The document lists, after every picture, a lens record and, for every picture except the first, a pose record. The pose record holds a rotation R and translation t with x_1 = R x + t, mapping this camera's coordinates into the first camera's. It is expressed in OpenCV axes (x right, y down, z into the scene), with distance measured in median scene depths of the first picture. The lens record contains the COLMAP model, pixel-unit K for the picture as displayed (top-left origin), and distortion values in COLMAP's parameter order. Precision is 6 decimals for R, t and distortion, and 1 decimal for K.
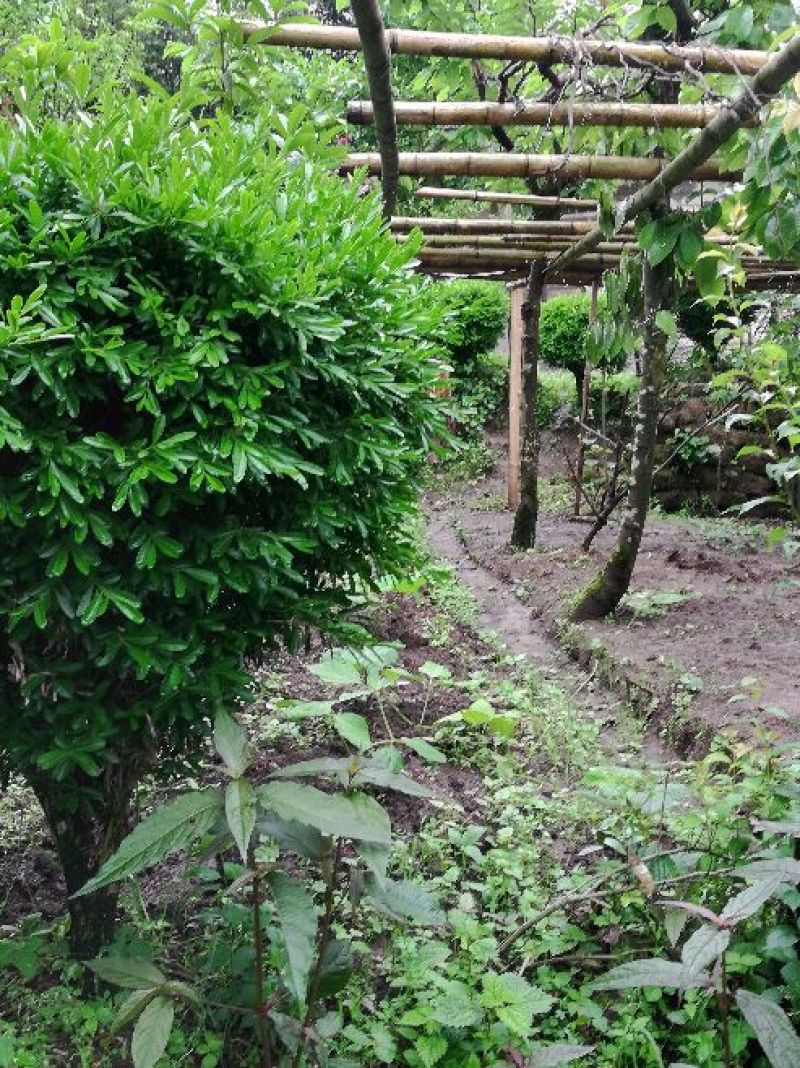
lens RADIAL K [[1275.8, 0, 400.0], [0, 1275.8, 534.0], [0, 0, 1]] dist [0.112562, -0.283602]
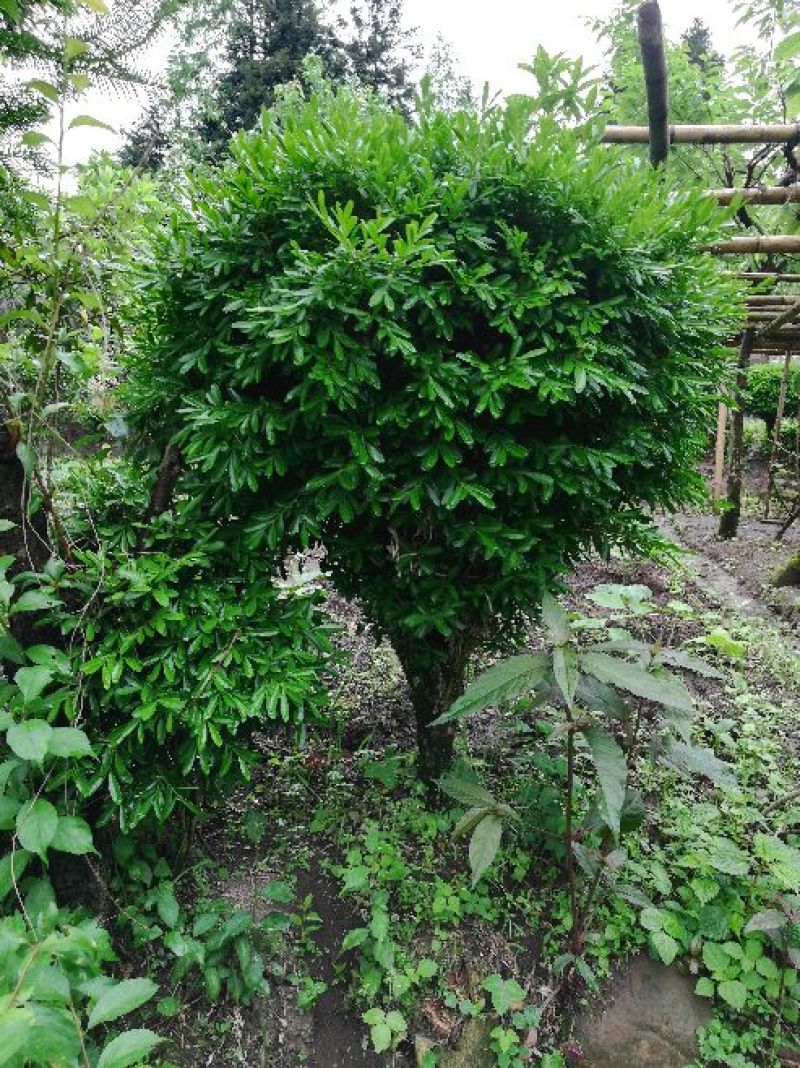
lens RADIAL K [[780.5, 0, 400.0], [0, 780.5, 534.0], [0, 0, 1]] dist [0.061848, -0.103579]
pose [[0.966081, 0.039703, -0.255170, -0.089340], [-0.044603, 0.998914, -0.013440, 0.101351], [0.254360, 0.024366, 0.966803, 0.232623]]
